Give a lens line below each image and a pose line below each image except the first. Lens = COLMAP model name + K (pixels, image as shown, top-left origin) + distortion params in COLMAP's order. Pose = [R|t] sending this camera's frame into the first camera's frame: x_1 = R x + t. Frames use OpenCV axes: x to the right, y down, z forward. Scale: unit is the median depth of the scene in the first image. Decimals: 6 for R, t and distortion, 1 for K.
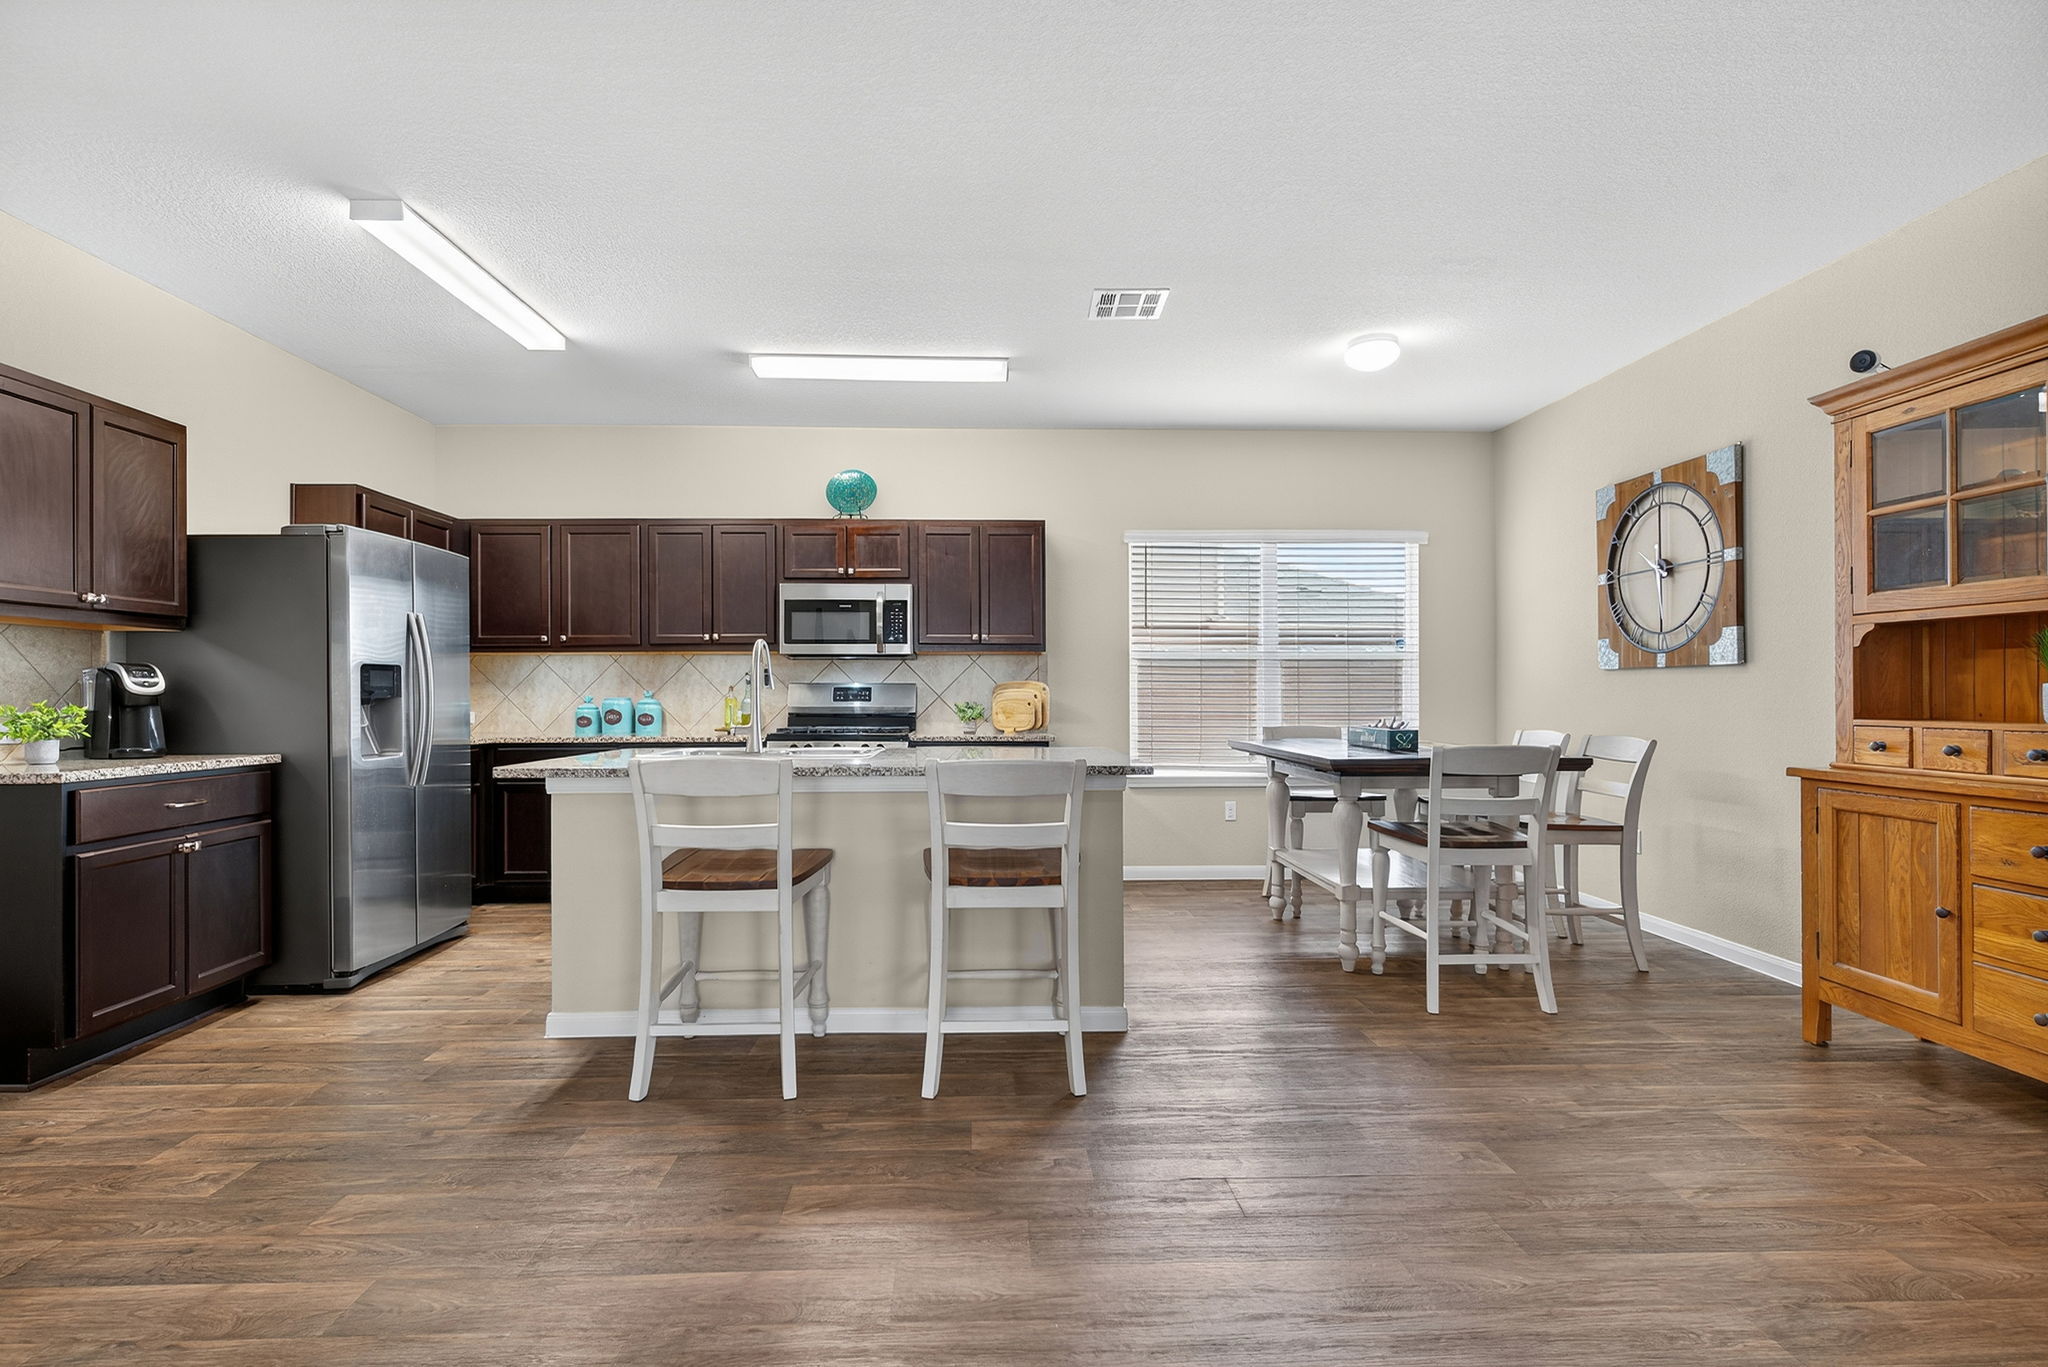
lens RADIAL K [[995.4, 0, 1024.0], [0, 995.4, 683.5], [0, 0, 1]] dist [0.000391, -0.000338]
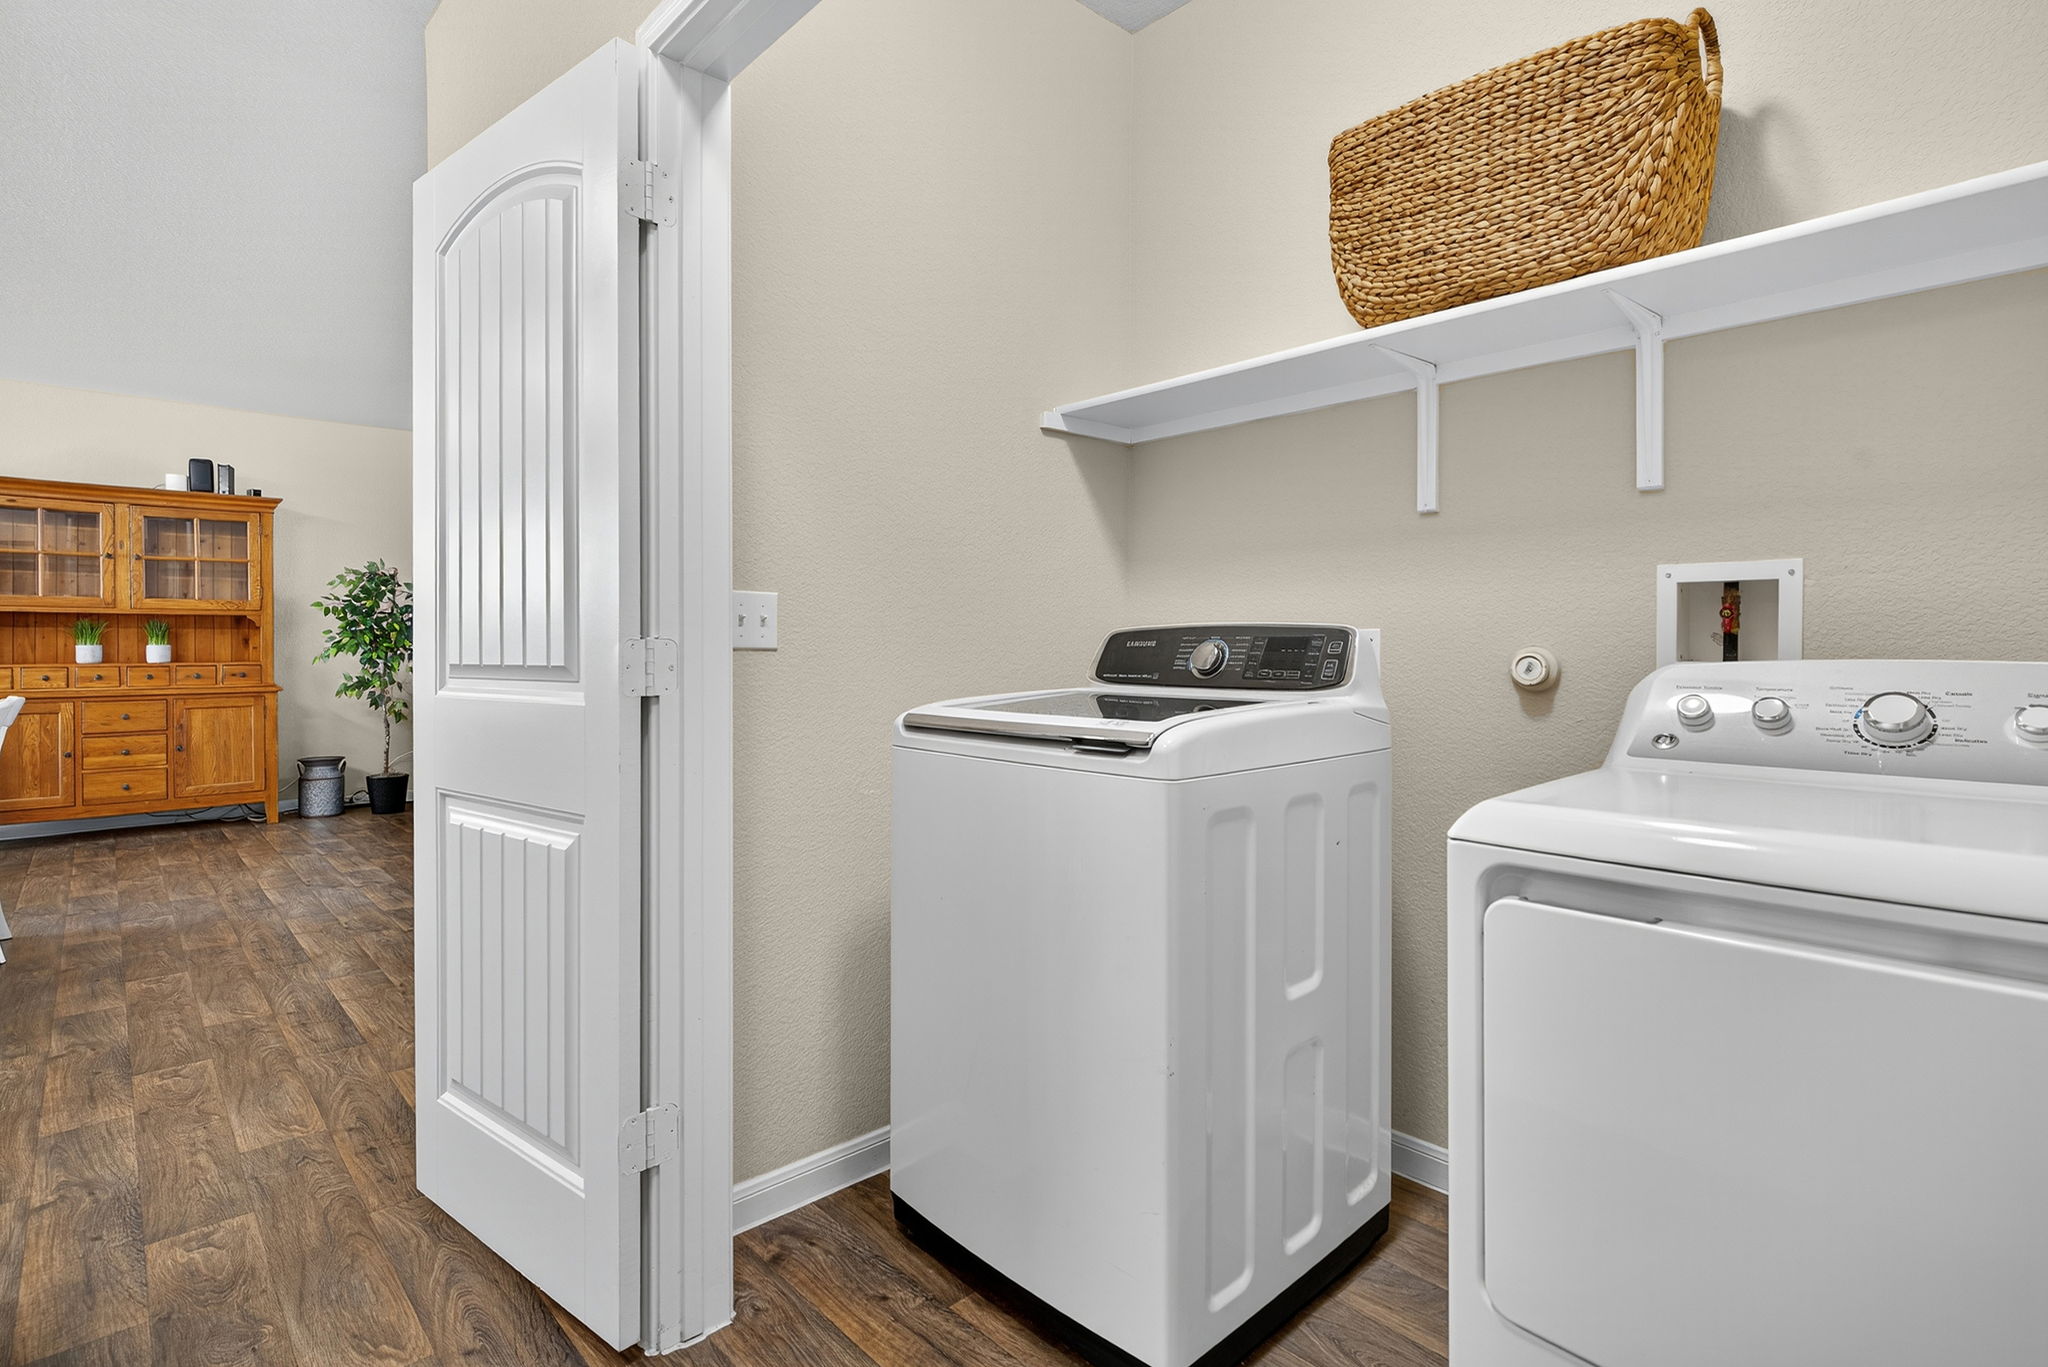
lens RADIAL K [[995.4, 0, 1024.0], [0, 995.4, 683.5], [0, 0, 1]] dist [0.000391, -0.000338]
pose [[-0.661205, -0.022503, 0.749868, -2.096370], [0.001337, 0.999513, 0.031173, 0.019102], [-0.750204, 0.021614, -0.660853, 0.926433]]
